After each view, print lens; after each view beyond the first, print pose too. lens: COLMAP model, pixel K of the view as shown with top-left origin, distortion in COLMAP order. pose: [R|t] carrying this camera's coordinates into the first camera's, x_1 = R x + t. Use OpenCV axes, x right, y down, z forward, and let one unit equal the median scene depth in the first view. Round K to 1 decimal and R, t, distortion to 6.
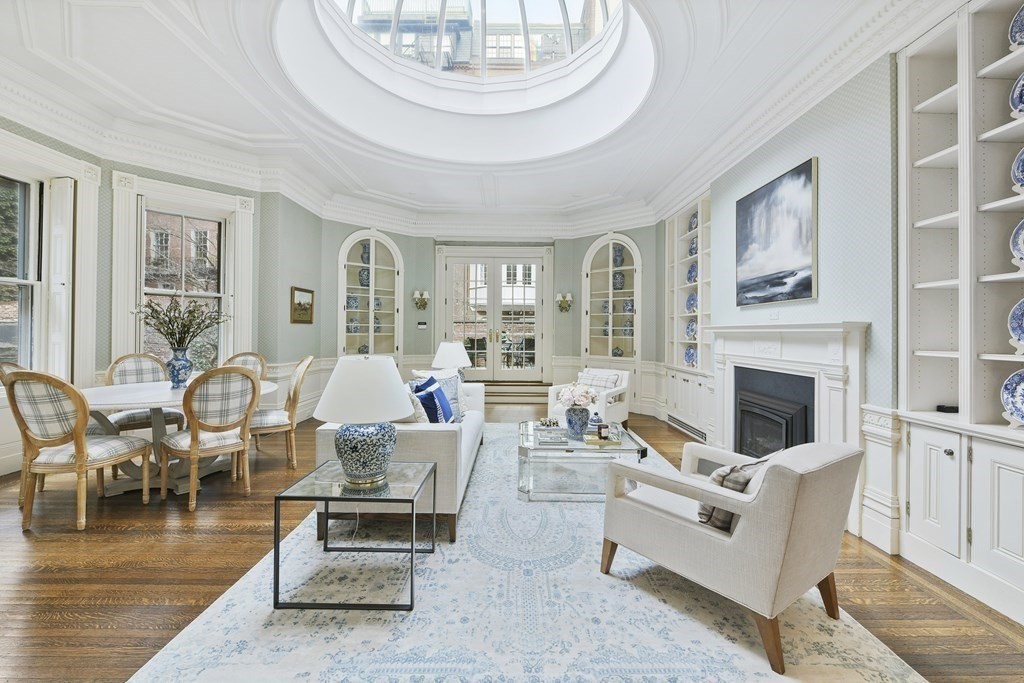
lens RADIAL K [[416.9, 0, 524.2], [0, 416.9, 329.7], [0, 0, 1]] dist [-0.006230, 0.000628]
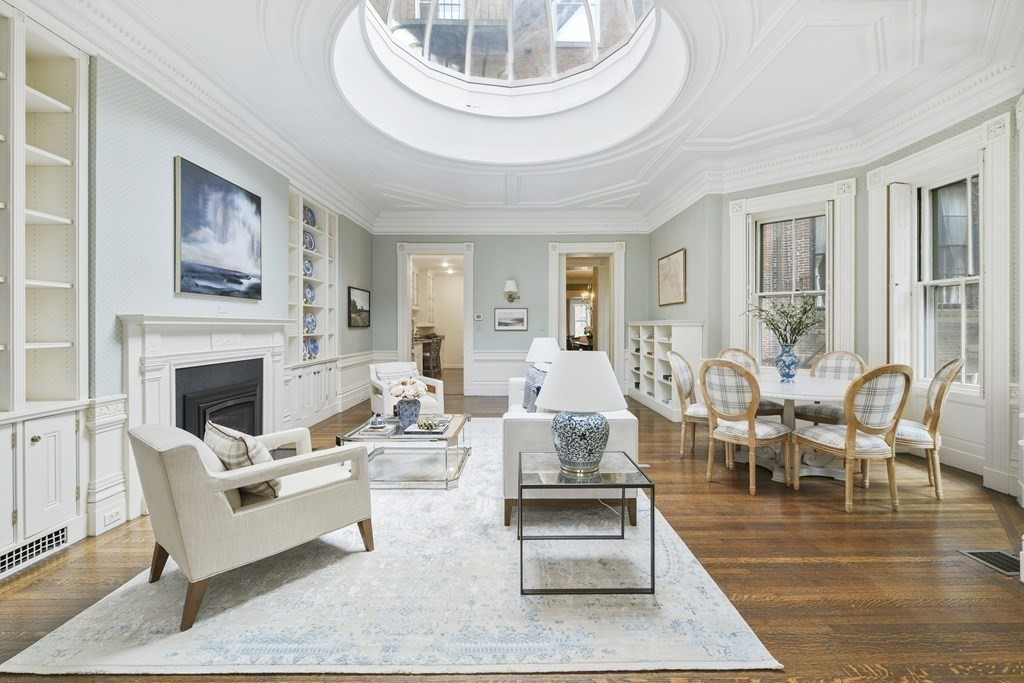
lens RADIAL K [[416.9, 0, 511.7], [0, 416.9, 327.3], [0, 0, 1]] dist [-0.006230, 0.000628]
pose [[-0.999377, -0.008914, 0.034145, -0.145274], [-0.009048, 0.999952, -0.003766, 0.008207], [-0.034110, -0.004073, -0.999410, 1.858139]]
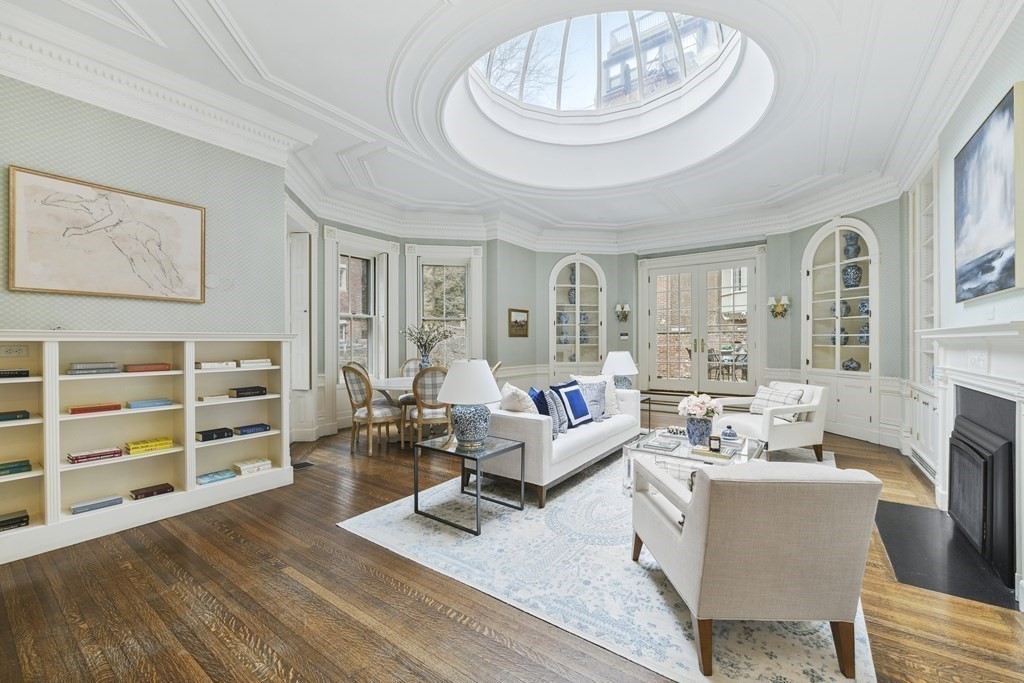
lens RADIAL K [[416.9, 0, 526.9], [0, 416.9, 342.0], [0, 0, 1]] dist [-0.006230, 0.000628]
pose [[0.808604, -0.011657, -0.588238, 0.347662], [0.013534, 0.999908, -0.001212, 0.003567], [0.588197, -0.006982, 0.808687, -0.029716]]
